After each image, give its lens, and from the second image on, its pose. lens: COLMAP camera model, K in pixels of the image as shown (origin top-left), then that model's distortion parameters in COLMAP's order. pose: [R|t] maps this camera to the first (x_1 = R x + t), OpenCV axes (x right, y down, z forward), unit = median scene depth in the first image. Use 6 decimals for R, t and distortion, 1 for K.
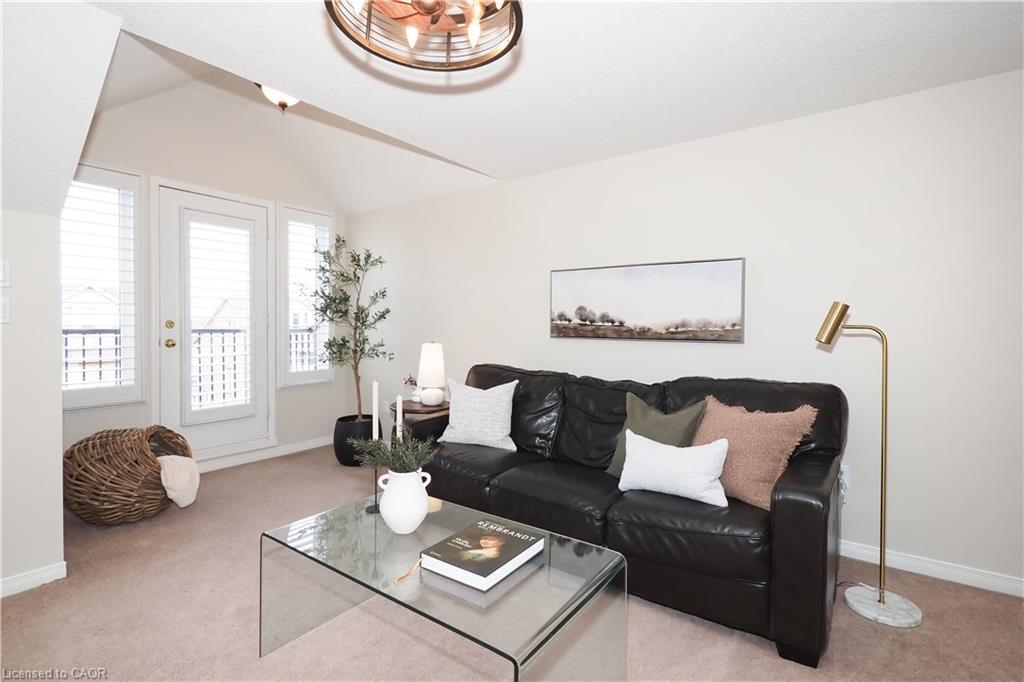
lens RADIAL K [[455.3, 0, 505.8], [0, 455.3, 342.0], [0, 0, 1]] dist [-0.003927, 0.000458]
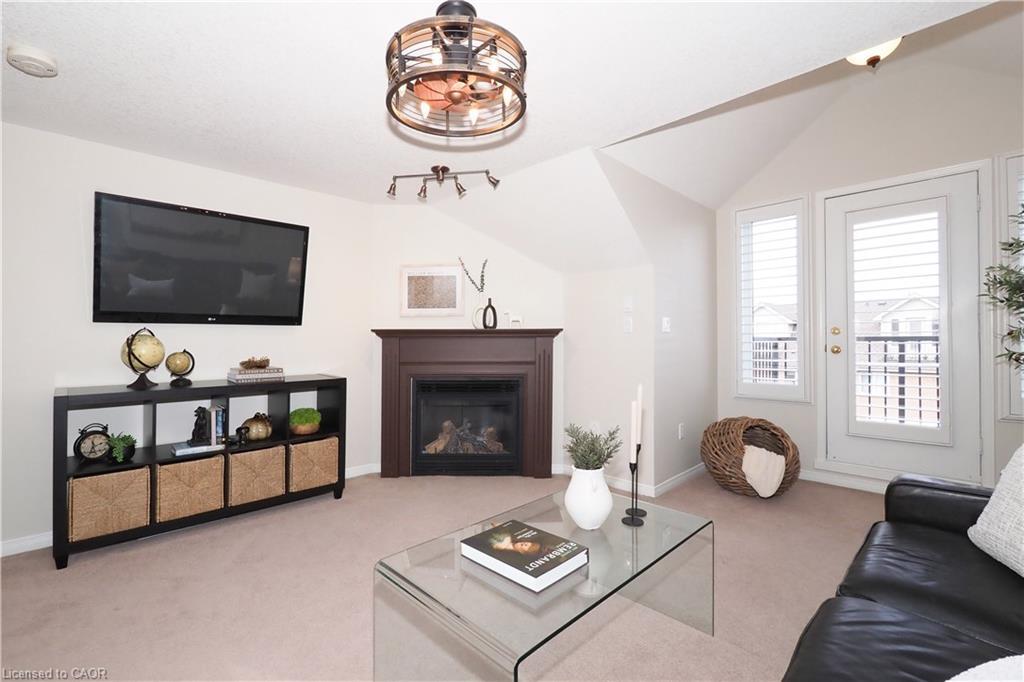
lens RADIAL K [[455.3, 0, 508.0], [0, 455.3, 343.3], [0, 0, 1]] dist [-0.003927, 0.000458]
pose [[-0.129710, 0.008758, -0.991513, 0.503107], [-0.023927, 0.999642, 0.011960, -0.008582], [0.991263, 0.025275, -0.129454, 0.569264]]
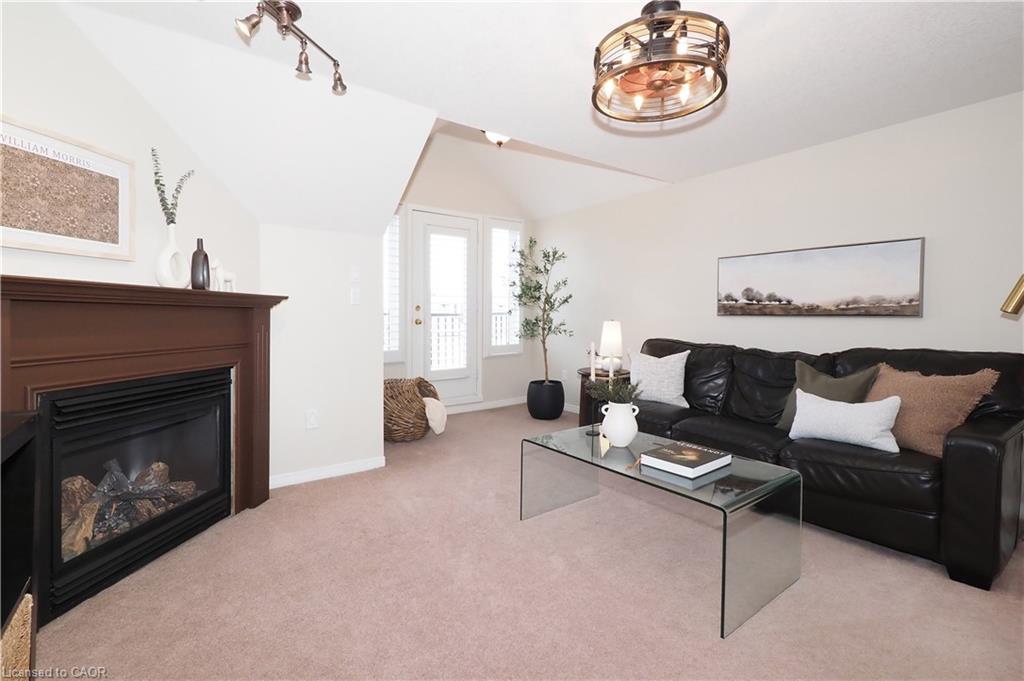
lens RADIAL K [[420.9, 0, 515.0], [0, 420.9, 331.2], [0, 0, 1]] dist [-0.008534, 0.000848]
pose [[0.953027, 0.006827, -0.302809, -0.083142], [-0.005453, 0.999971, 0.005381, 0.032481], [0.302837, -0.003477, 0.953036, -0.206923]]
